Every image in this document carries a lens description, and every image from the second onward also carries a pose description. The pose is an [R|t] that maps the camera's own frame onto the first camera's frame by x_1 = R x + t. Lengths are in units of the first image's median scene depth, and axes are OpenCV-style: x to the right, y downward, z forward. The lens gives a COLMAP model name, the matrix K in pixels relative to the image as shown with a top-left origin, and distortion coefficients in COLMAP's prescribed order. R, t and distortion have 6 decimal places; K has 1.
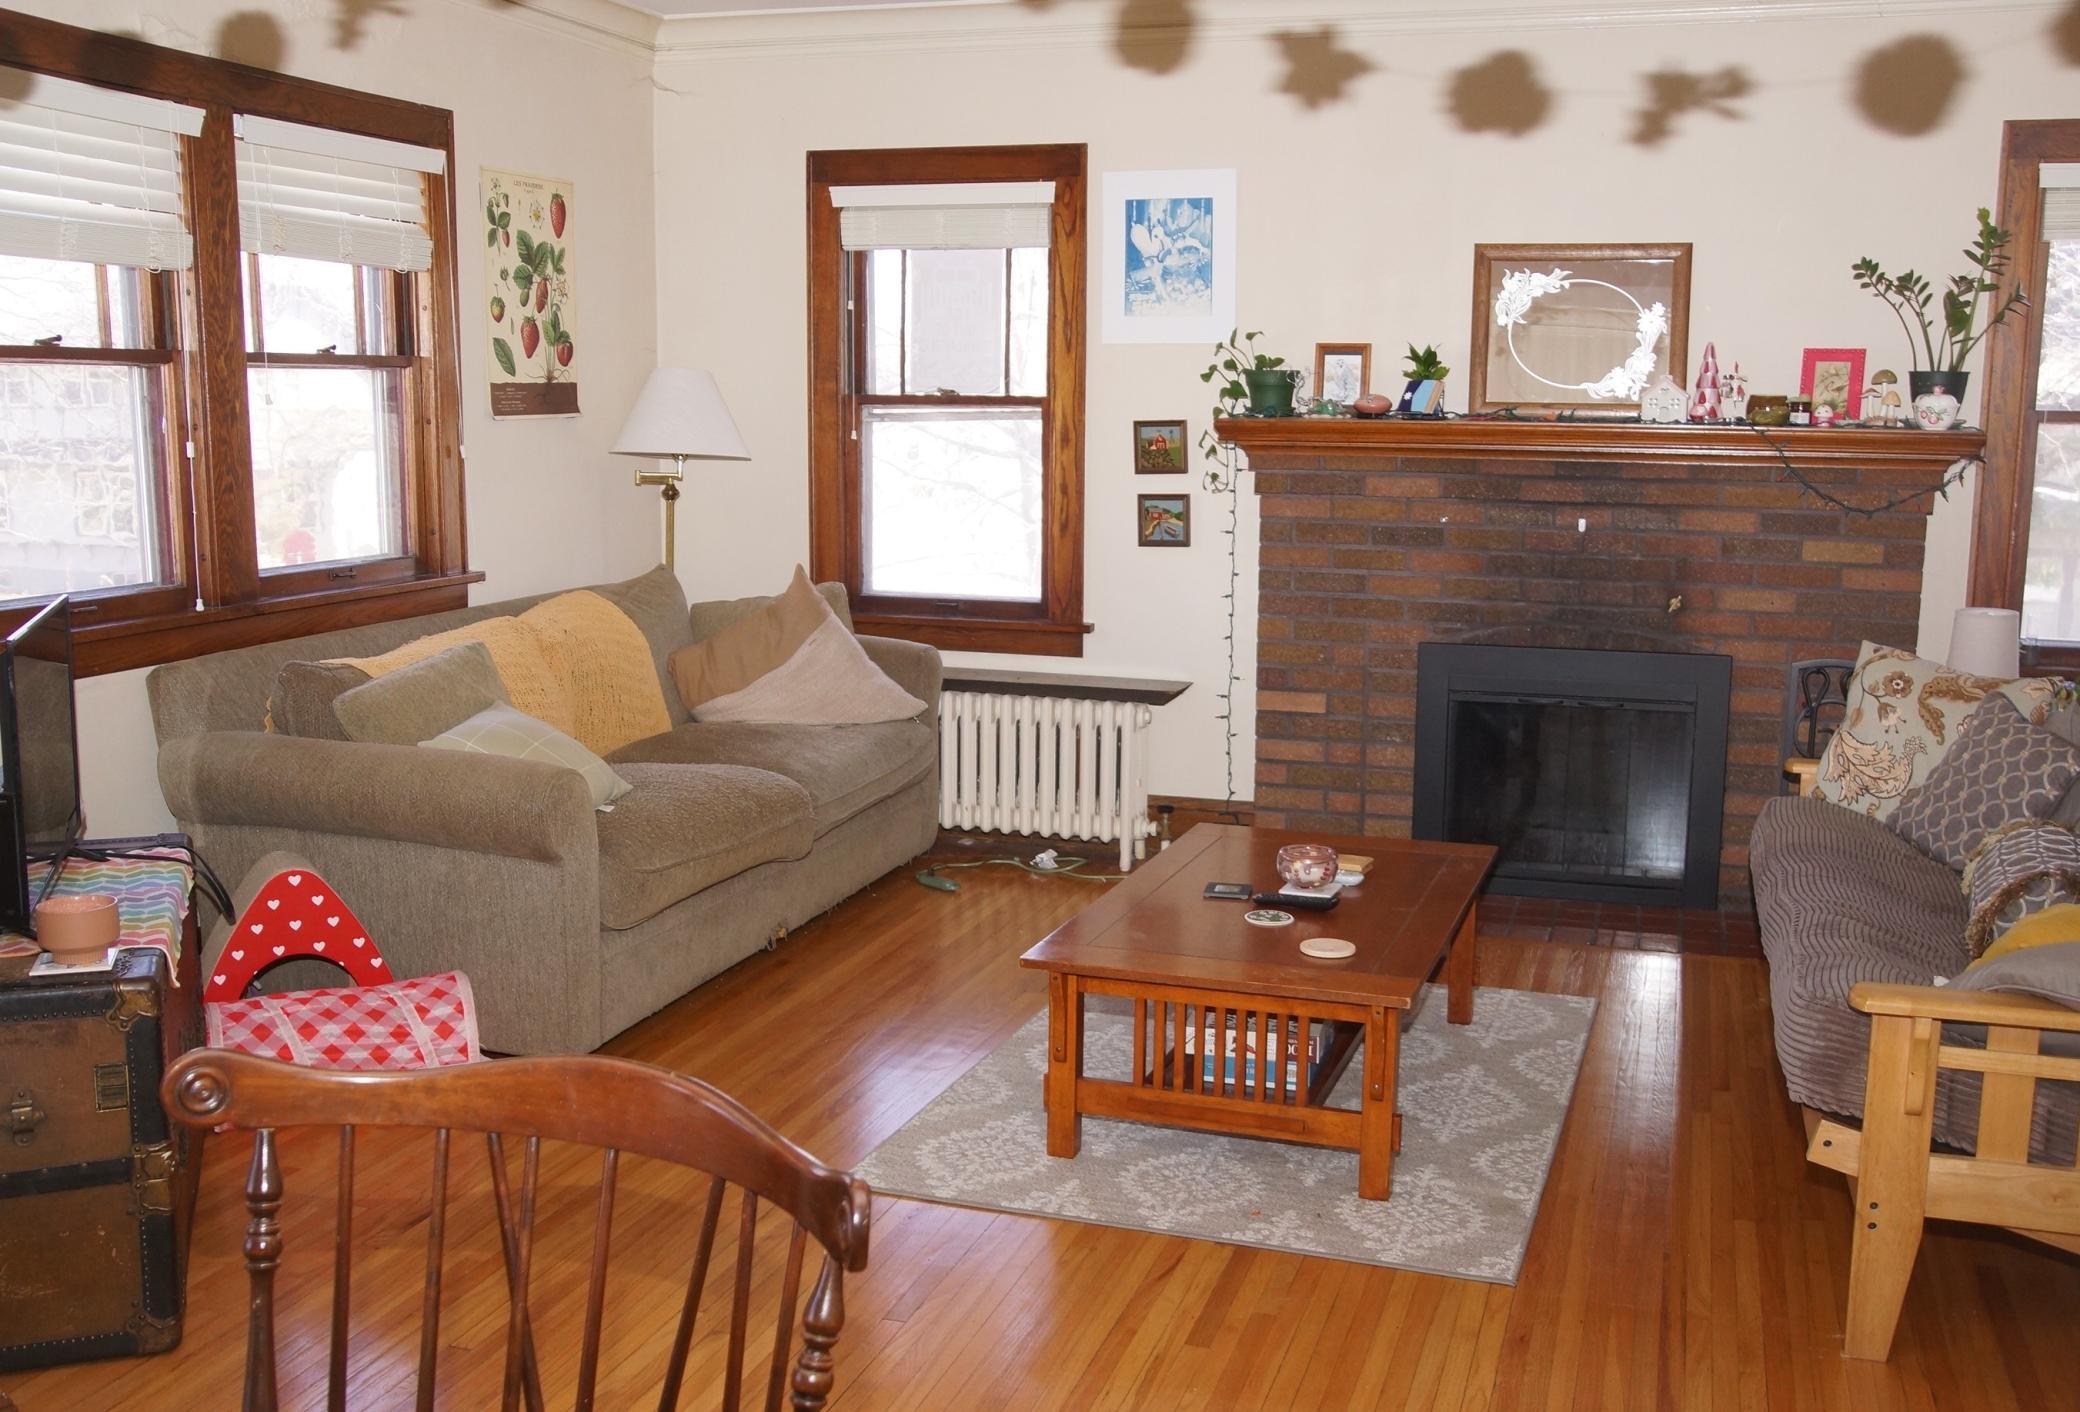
lens RADIAL K [[2051.2, 0, 1052.8], [0, 2051.2, 750.0], [0, 0, 1]] dist [-0.069795, 0.000000]
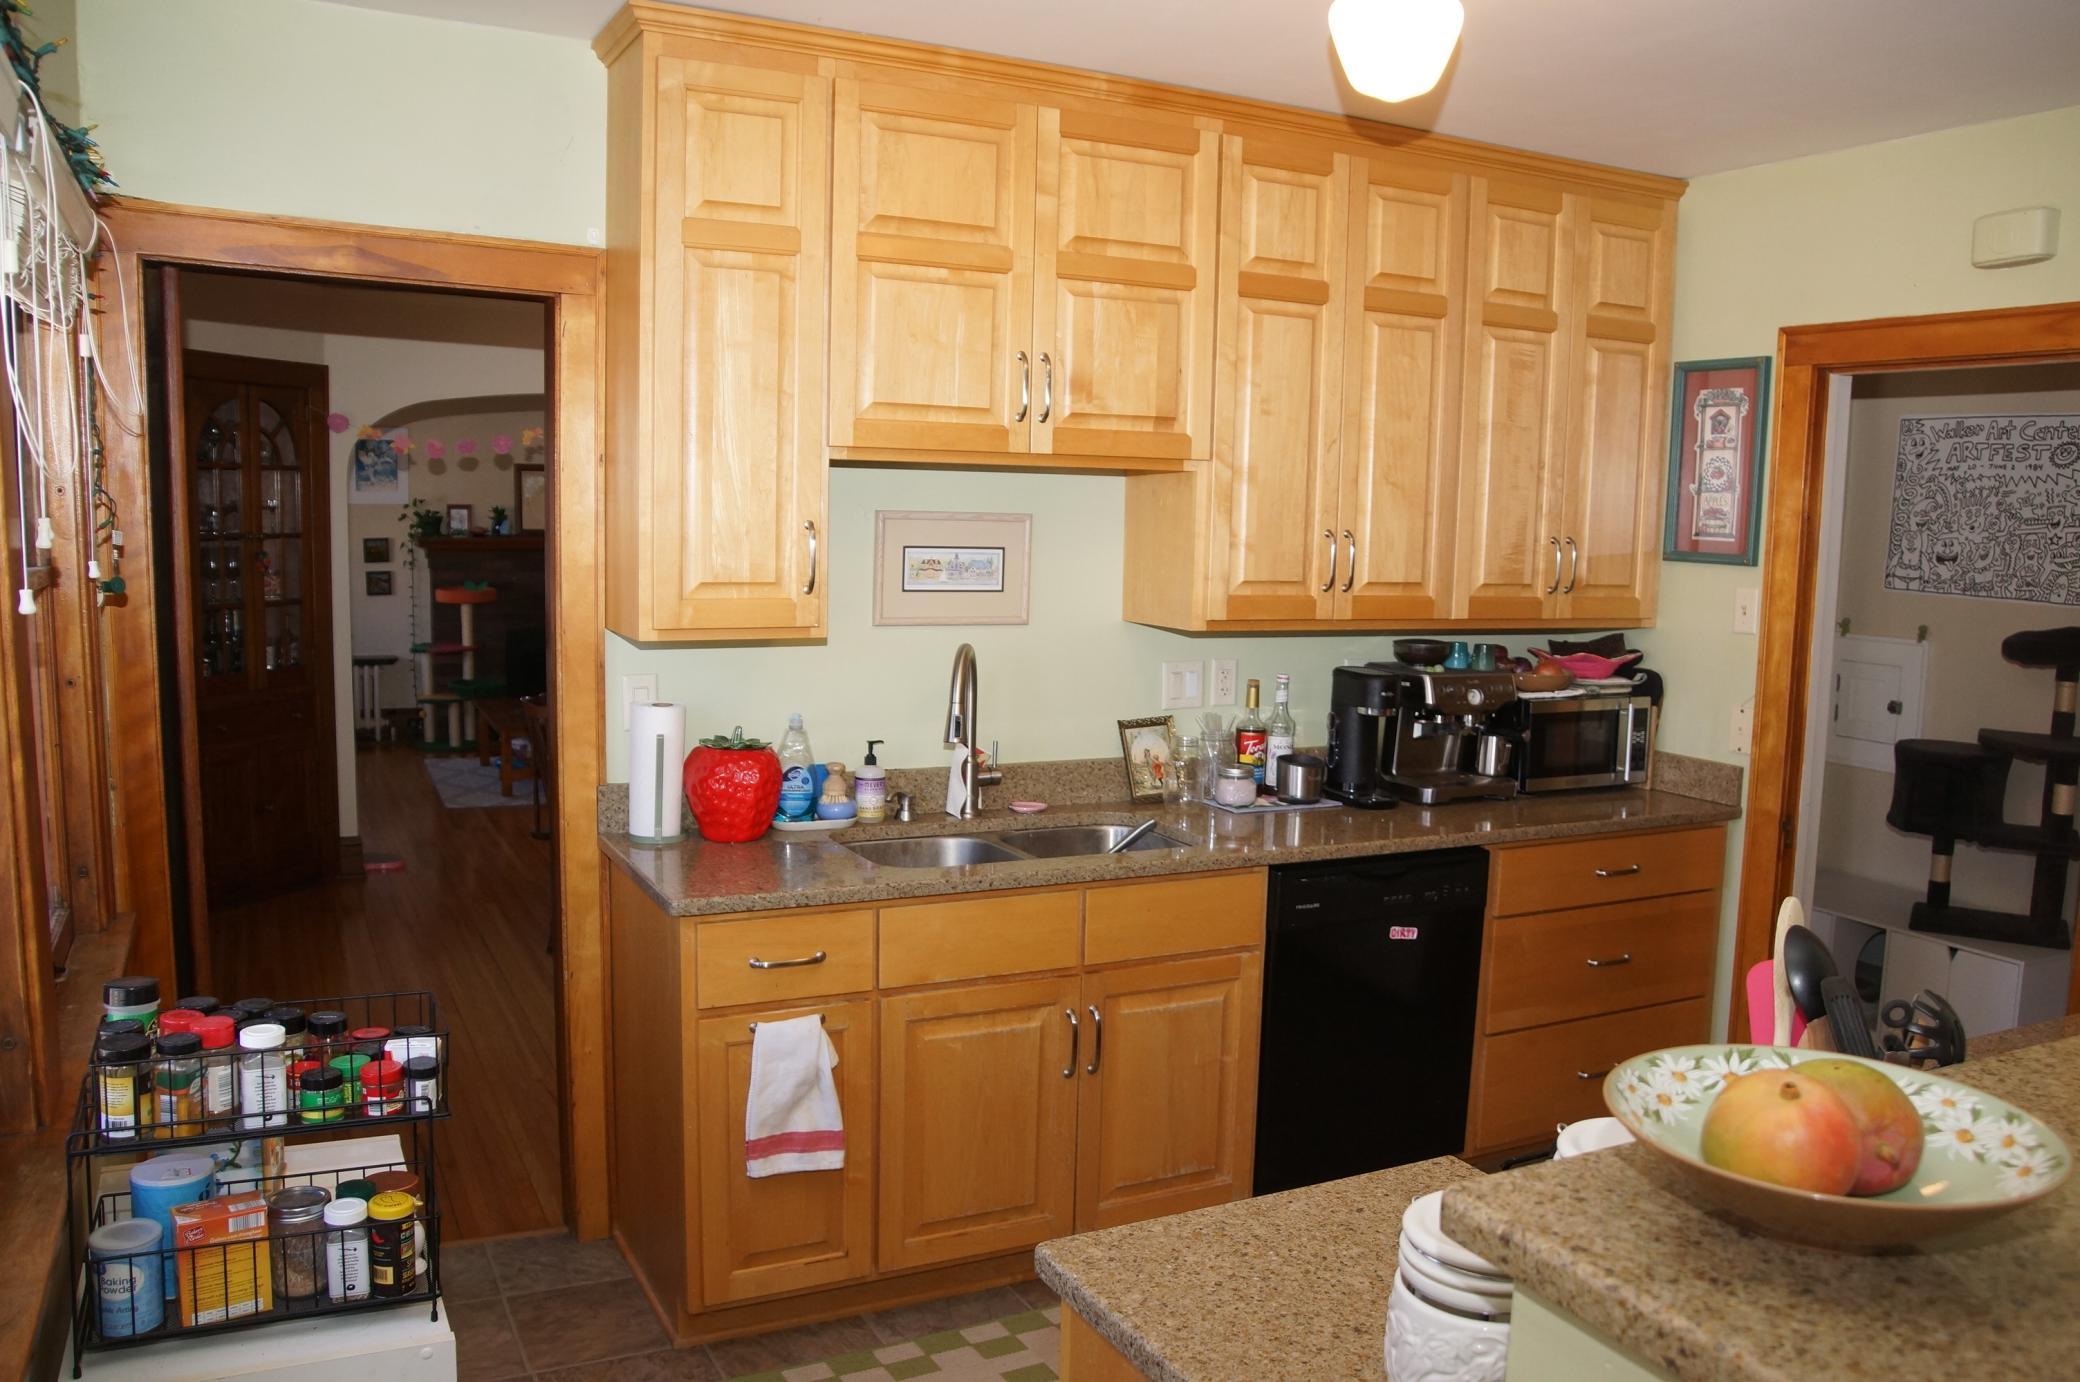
lens RADIAL K [[1669.4, 0, 1040.8], [0, 1669.4, 689.6], [0, 0, 1]] dist [-0.123137, 0.069377]
pose [[0.723501, -0.069740, 0.686792, -0.702084], [0.103840, 0.994559, -0.008398, 0.098525], [-0.682469, 0.077393, 0.726806, -0.823347]]
